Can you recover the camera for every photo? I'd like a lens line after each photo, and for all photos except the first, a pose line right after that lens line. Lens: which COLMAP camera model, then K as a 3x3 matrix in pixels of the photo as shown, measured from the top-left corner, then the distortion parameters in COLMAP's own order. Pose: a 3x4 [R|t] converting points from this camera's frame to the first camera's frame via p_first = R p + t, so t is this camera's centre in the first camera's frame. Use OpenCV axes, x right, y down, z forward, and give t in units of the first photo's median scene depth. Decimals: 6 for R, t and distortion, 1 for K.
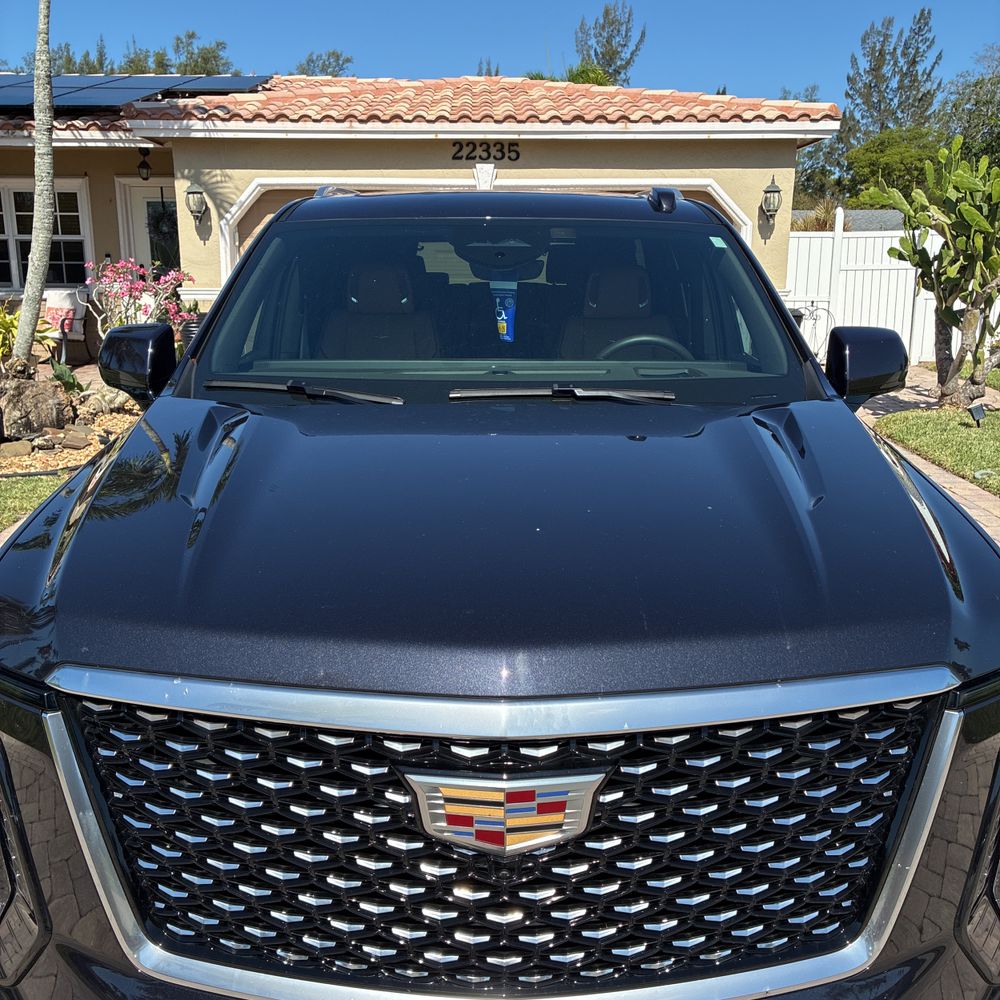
lens RADIAL K [[1013.4, 0, 500.3], [0, 1013.4, 498.6], [0, 0, 1]] dist [0.018705, 0.000000]
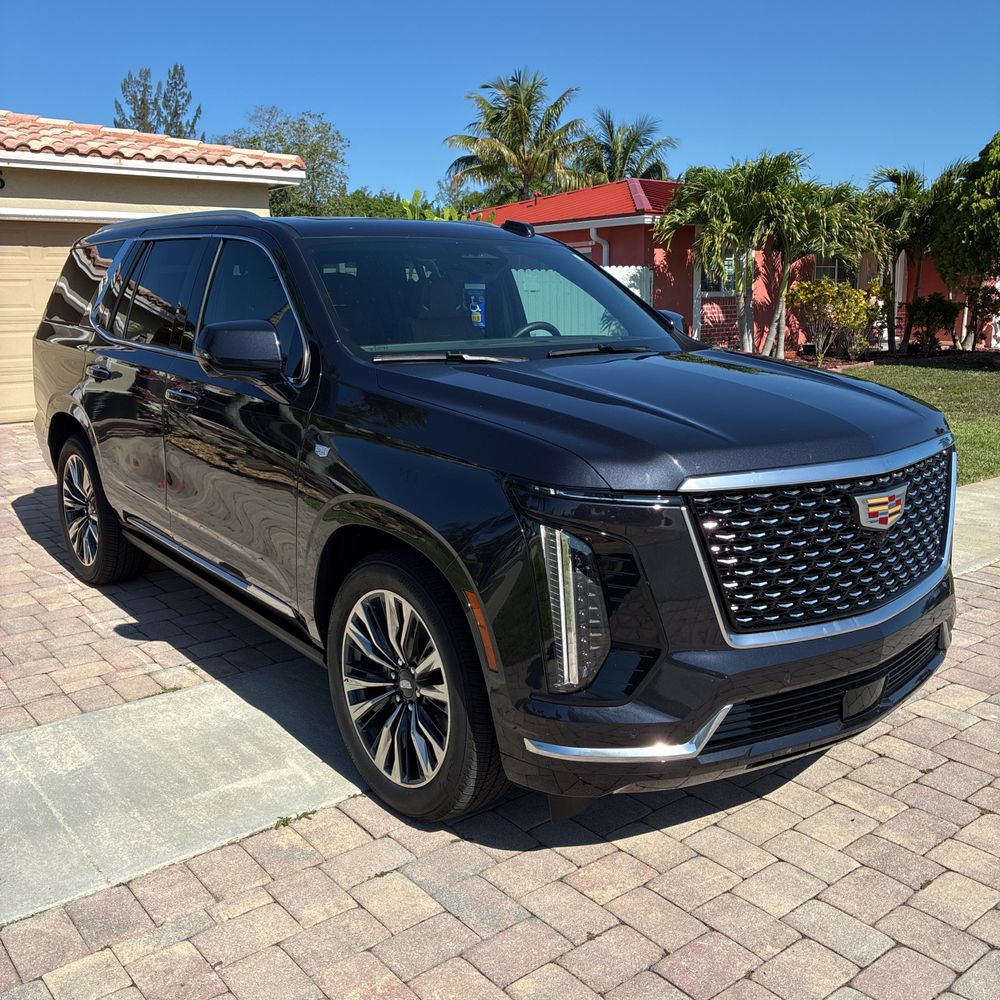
lens RADIAL K [[1013.4, 0, 495.6], [0, 1013.4, 486.9], [0, 0, 1]] dist [0.018705, 0.000000]
pose [[0.787471, -0.124581, 0.603630, -0.285853], [0.154171, 0.988040, 0.002793, 0.020138], [-0.596759, 0.090862, 0.797260, -0.031128]]
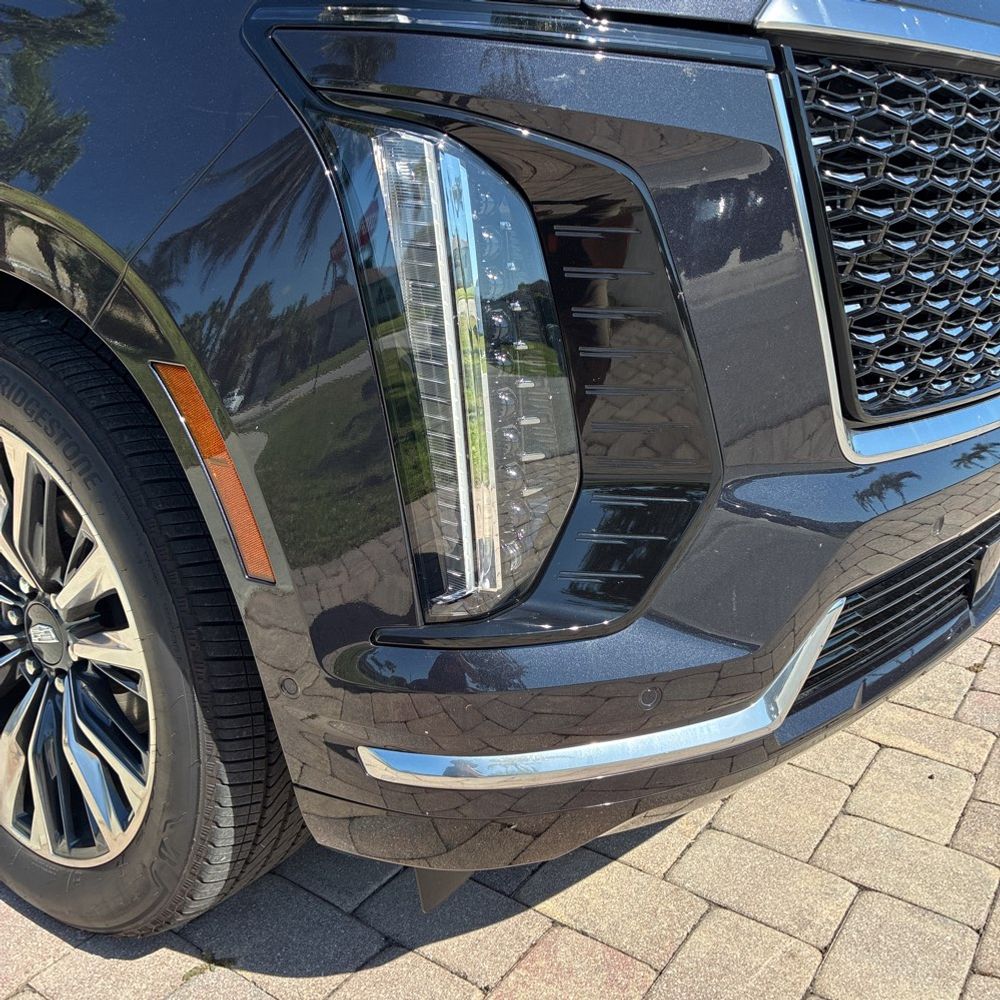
lens RADIAL K [[1013.4, 0, 495.2], [0, 1013.4, 499.5], [0, 0, 1]] dist [0.018705, 0.000000]
pose [[0.589178, -0.247576, 0.769140, -0.178324], [0.202222, 0.966788, 0.156290, 0.054478], [-0.782289, 0.063454, 0.619676, 0.126351]]
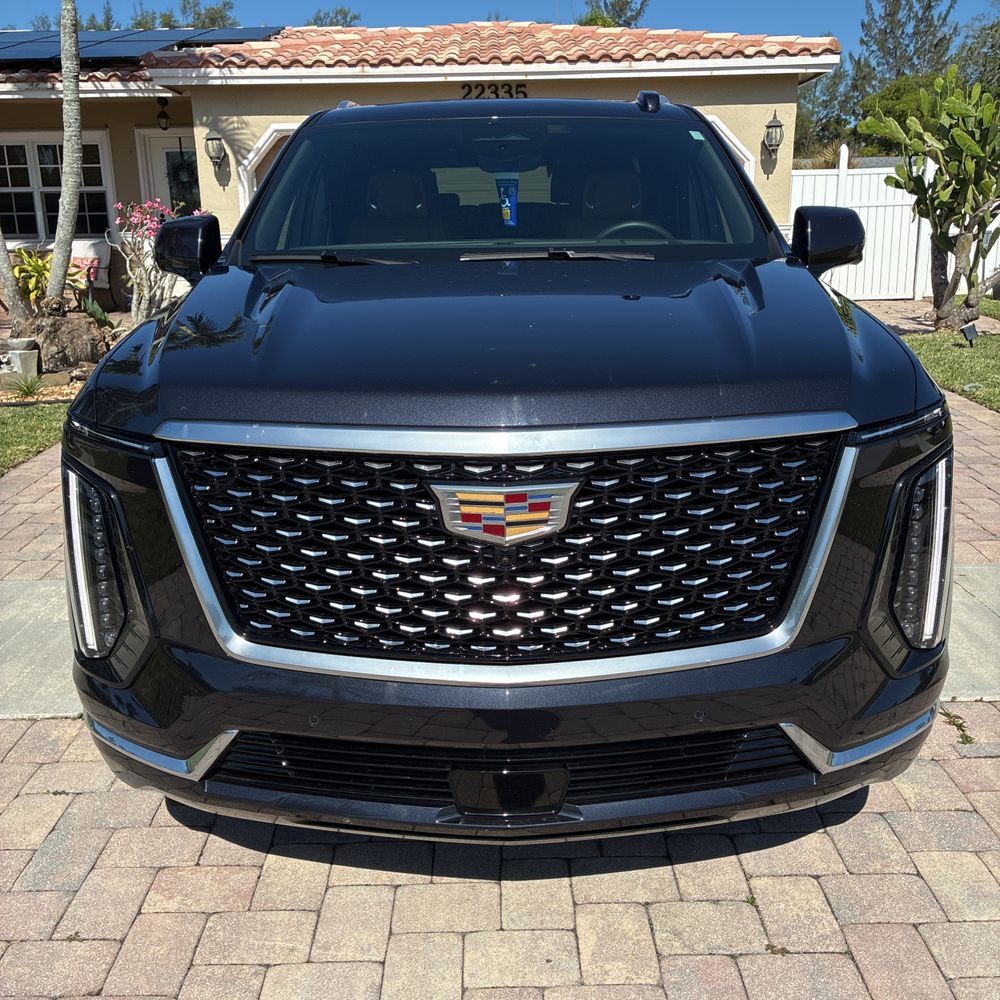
lens RADIAL K [[1013.4, 0, 499.6], [0, 1013.4, 491.6], [0, 0, 1]] dist [0.018705, 0.000000]
pose [[0.999759, -0.014381, -0.016583, 0.003054], [0.014888, 0.999412, 0.030890, 0.036196], [0.016129, -0.031130, 0.999385, -0.049514]]
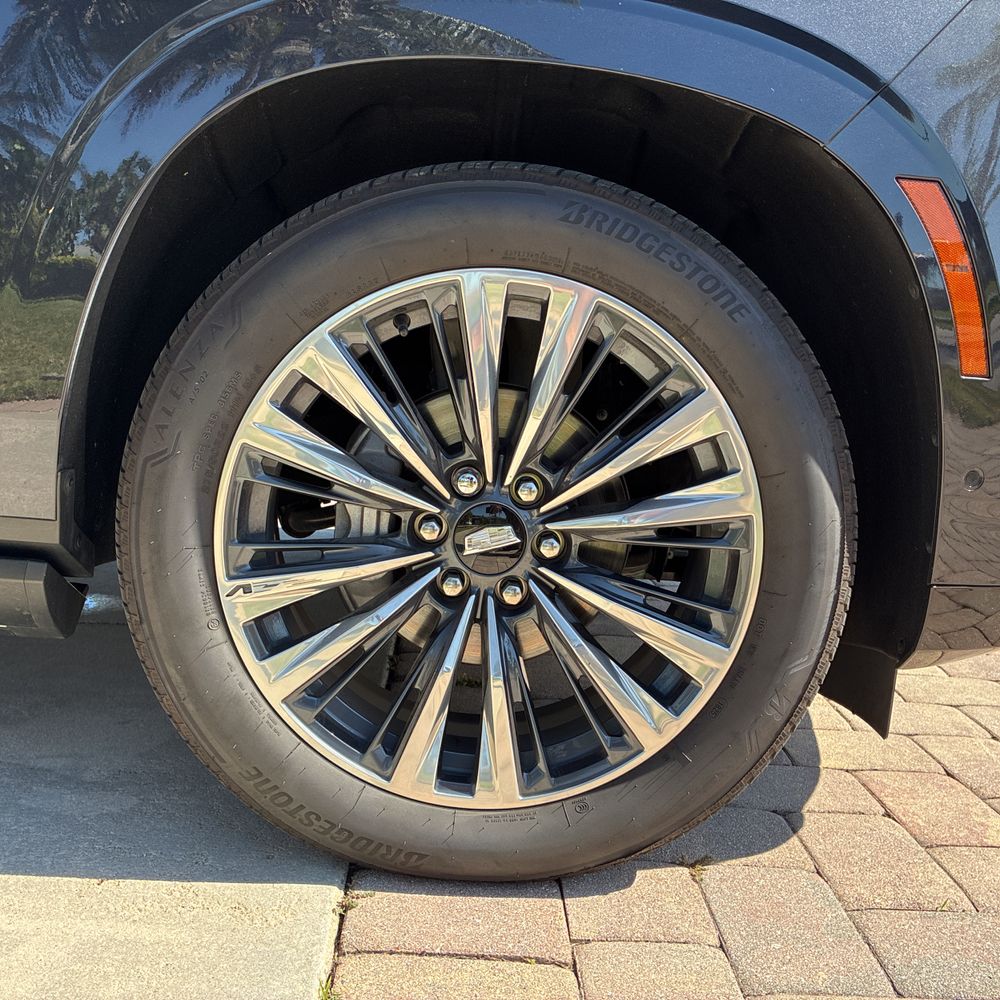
lens RADIAL K [[1013.4, 0, 503.6], [0, 1013.4, 494.1], [0, 0, 1]] dist [0.018705, 0.000000]
pose [[-0.021720, -0.161214, 0.986680, -0.234975], [0.191034, 0.968060, 0.162377, 0.057570], [-0.981343, 0.192016, 0.009771, 0.271585]]
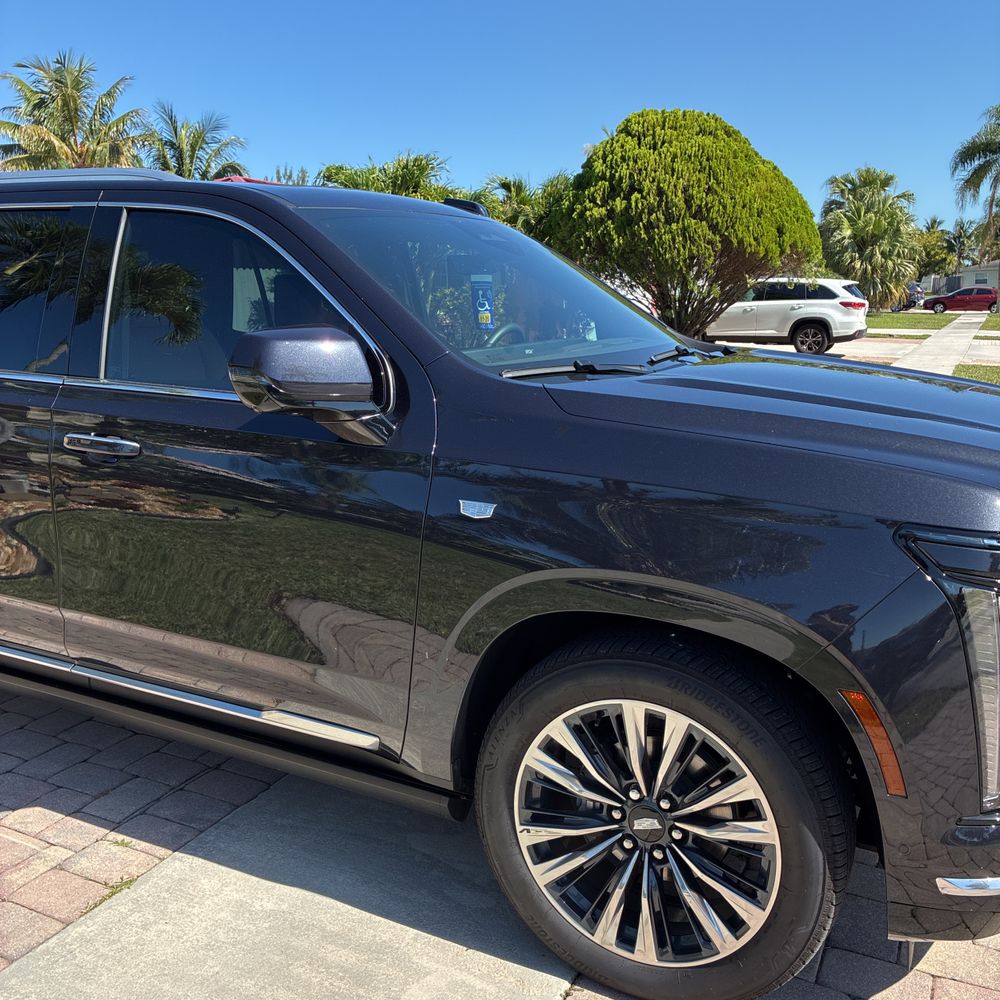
lens RADIAL K [[1013.4, 0, 491.9], [0, 1013.4, 493.0], [0, 0, 1]] dist [0.018705, 0.000000]
pose [[0.457378, -0.181438, 0.870566, -0.330344], [0.225194, 0.970687, 0.083992, -0.026422], [-0.860286, 0.157631, 0.484830, 0.172358]]
